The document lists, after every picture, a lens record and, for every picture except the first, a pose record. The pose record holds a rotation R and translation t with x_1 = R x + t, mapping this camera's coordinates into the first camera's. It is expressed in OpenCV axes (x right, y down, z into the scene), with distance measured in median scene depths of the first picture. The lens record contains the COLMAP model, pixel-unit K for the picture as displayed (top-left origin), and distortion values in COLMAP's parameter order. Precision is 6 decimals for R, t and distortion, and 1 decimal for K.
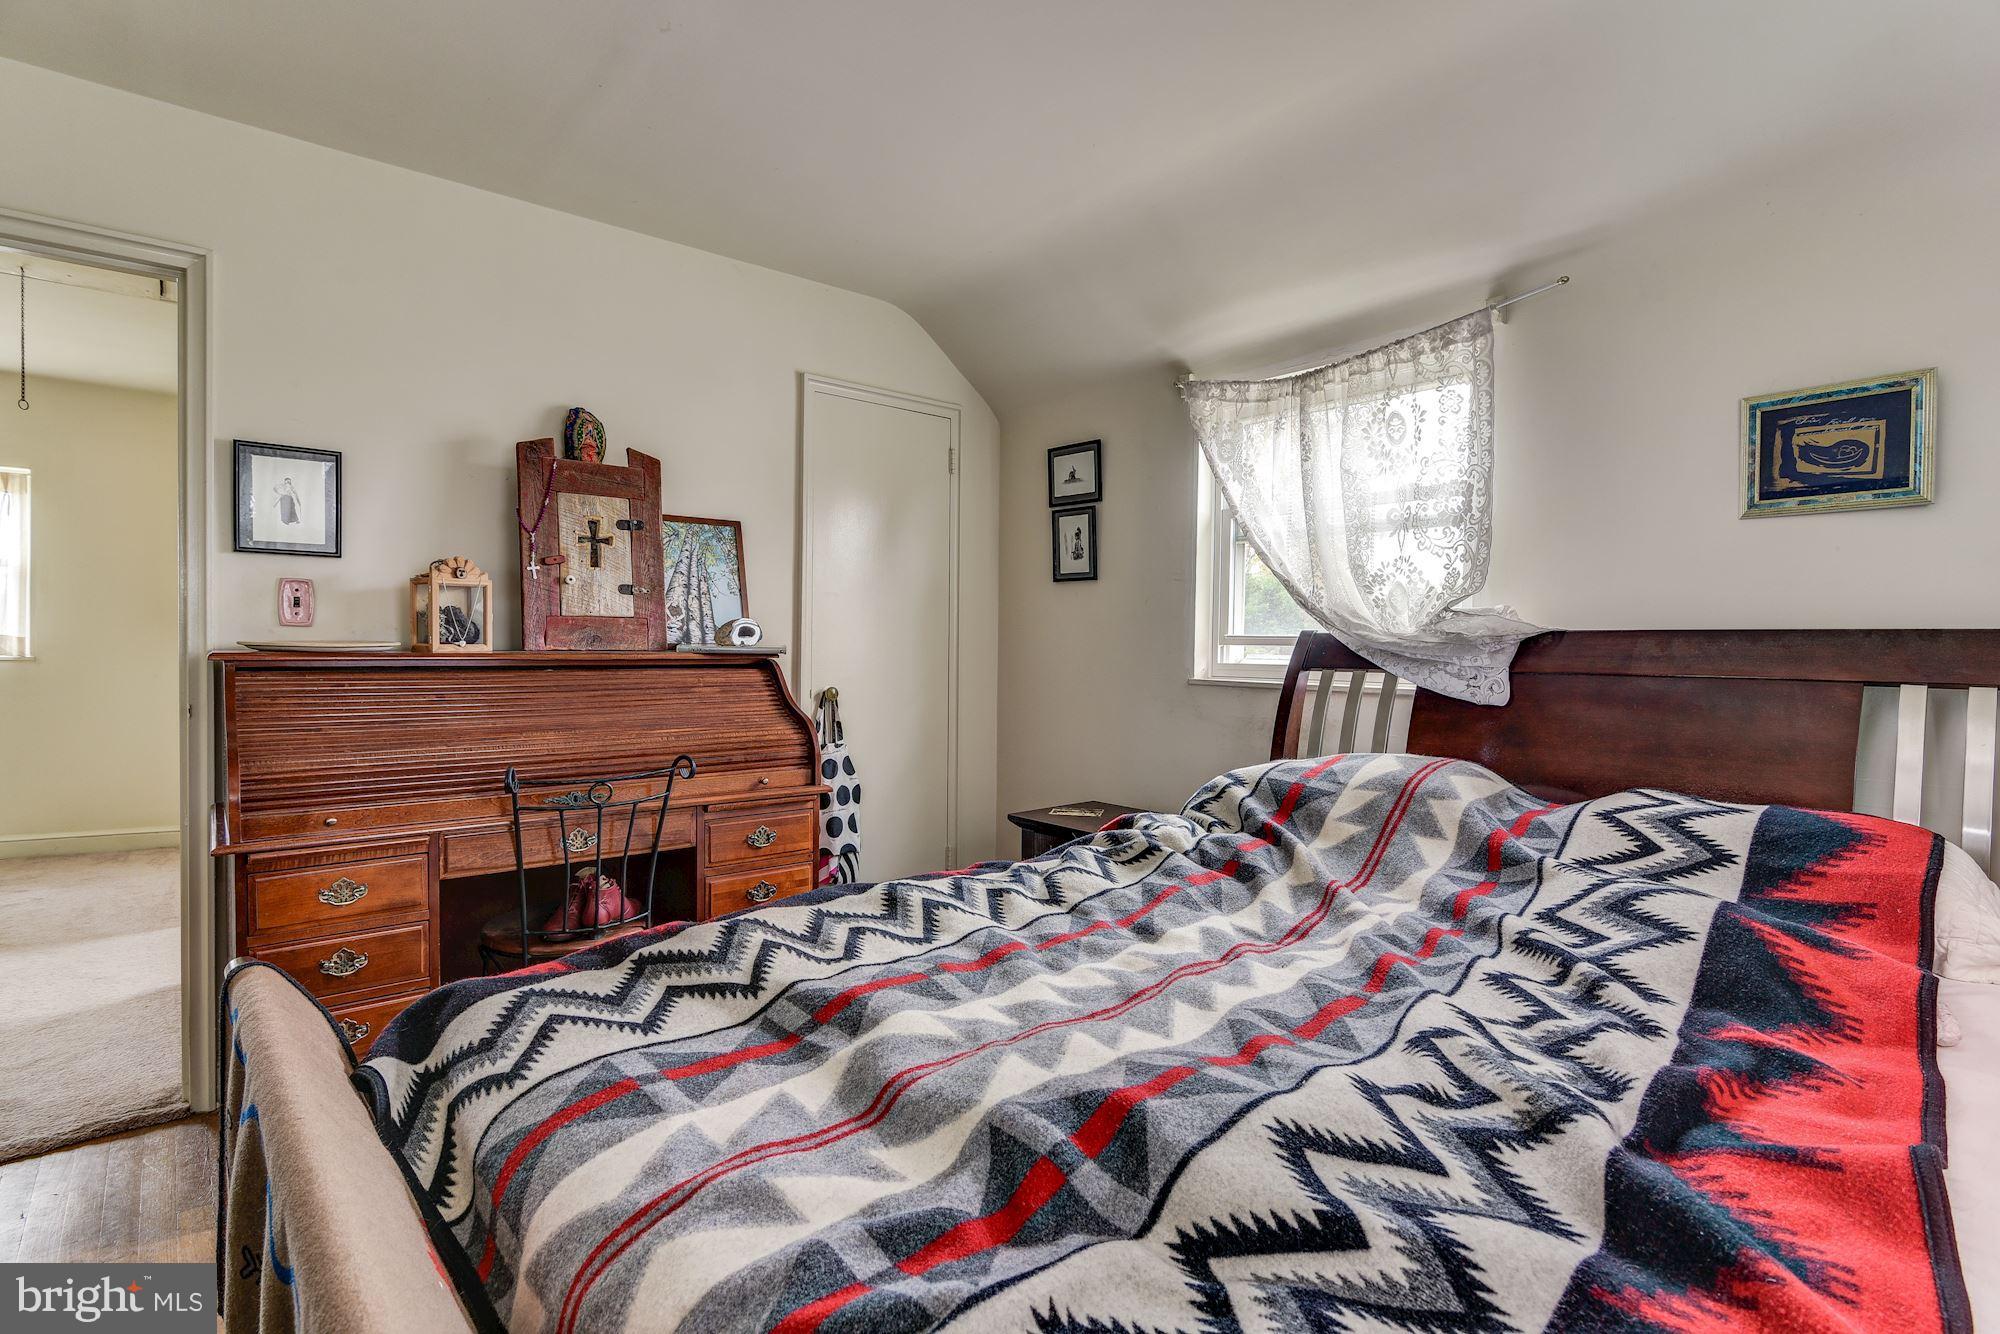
lens RADIAL K [[992.1, 0, 1004.3], [0, 992.1, 664.8], [0, 0, 1]] dist [-0.003015, -0.000718]
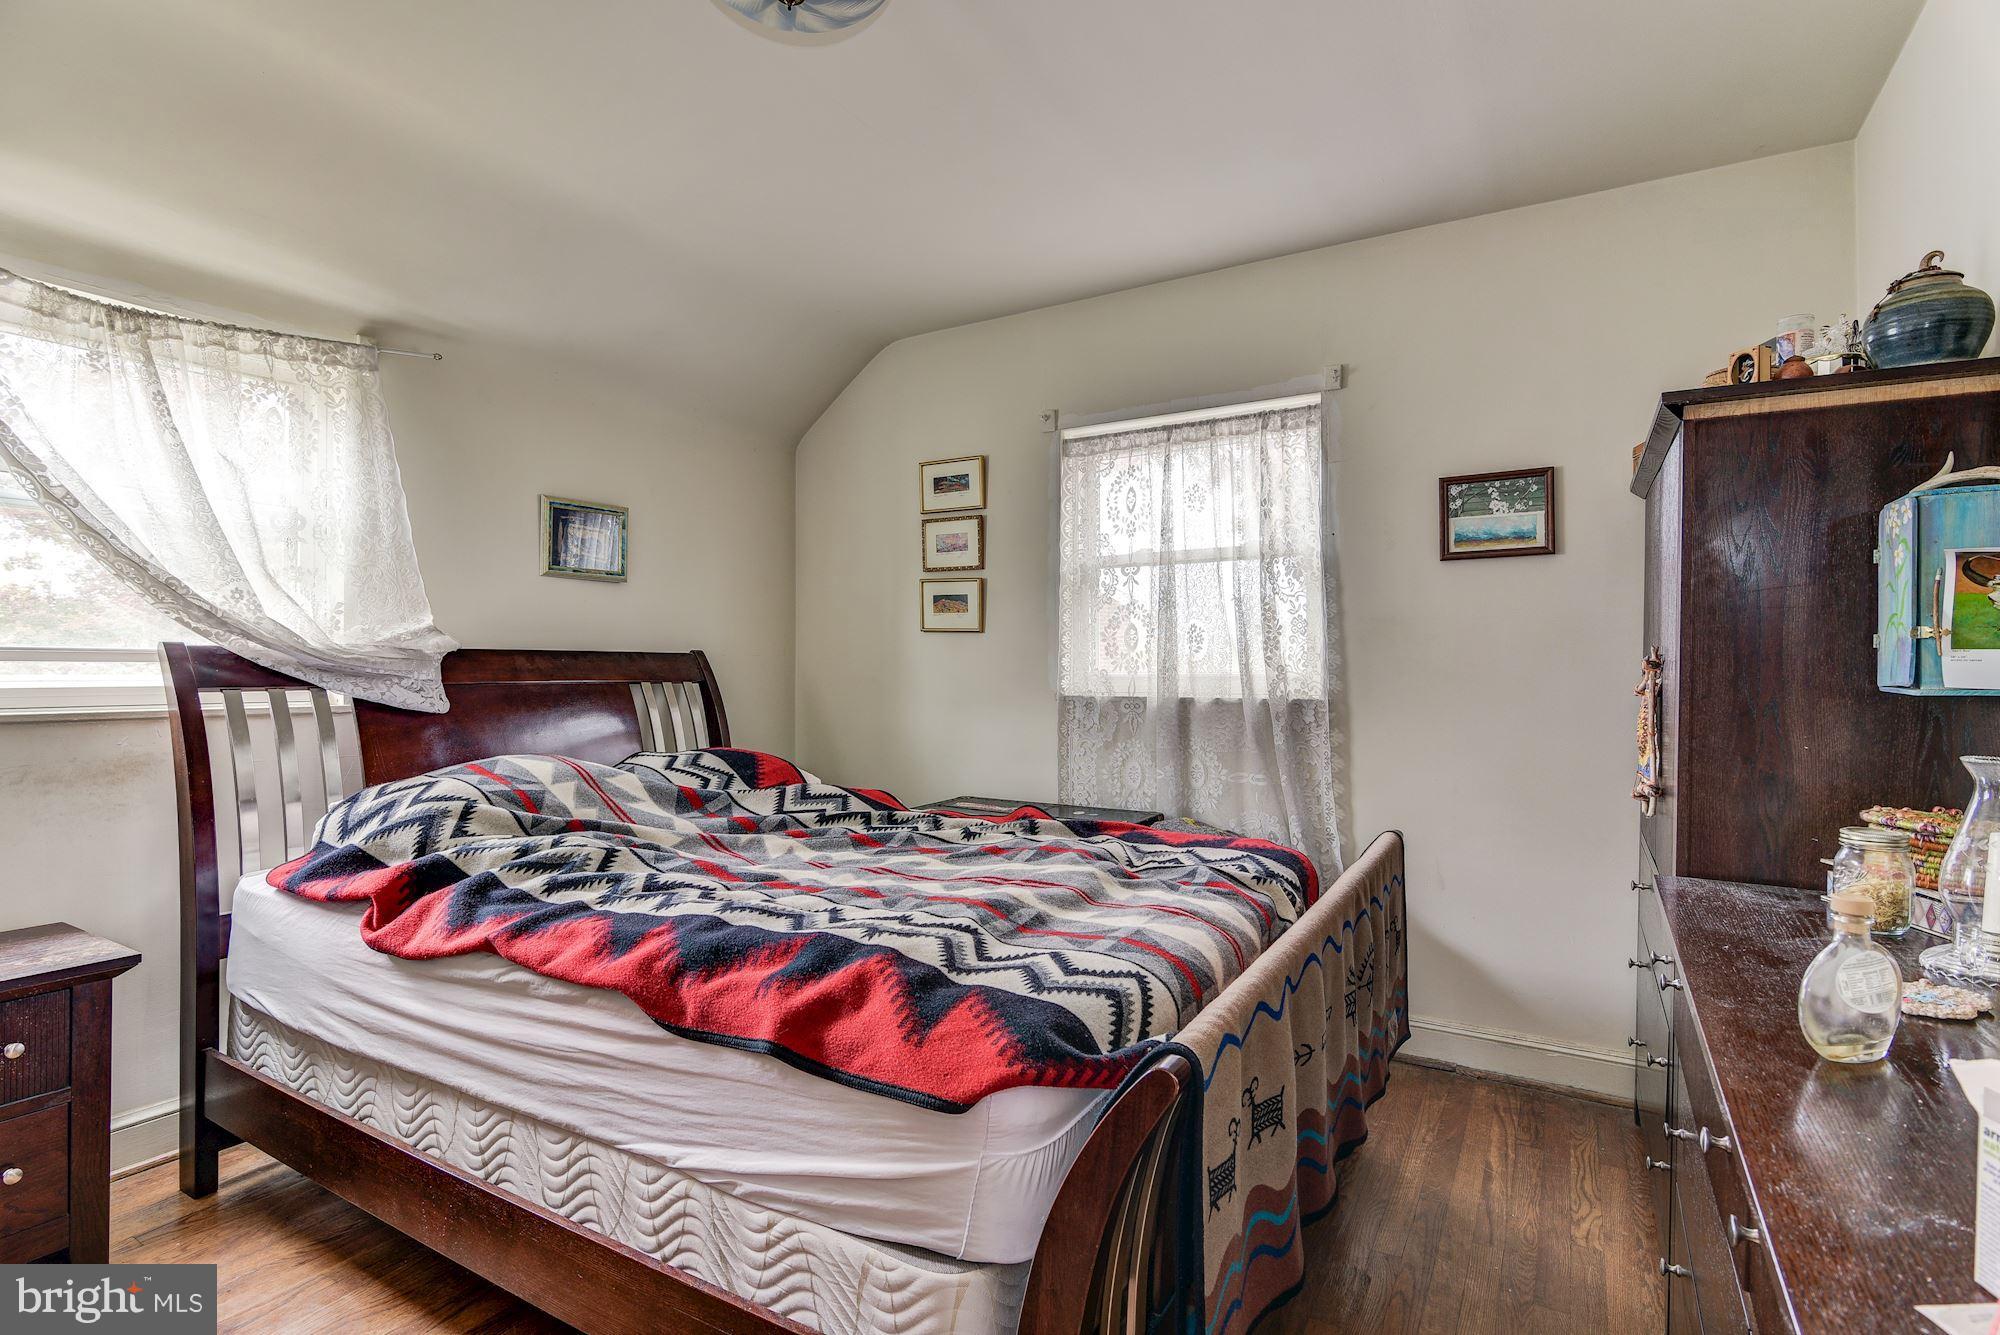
lens RADIAL K [[992.1, 0, 1004.3], [0, 992.1, 665.3], [0, 0, 1]] dist [-0.003015, -0.000718]
pose [[-0.331385, 0.004917, 0.943483, -0.730041], [0.028270, 0.999589, 0.004720, -0.001391], [-0.943072, 0.028236, -0.331388, 0.703160]]
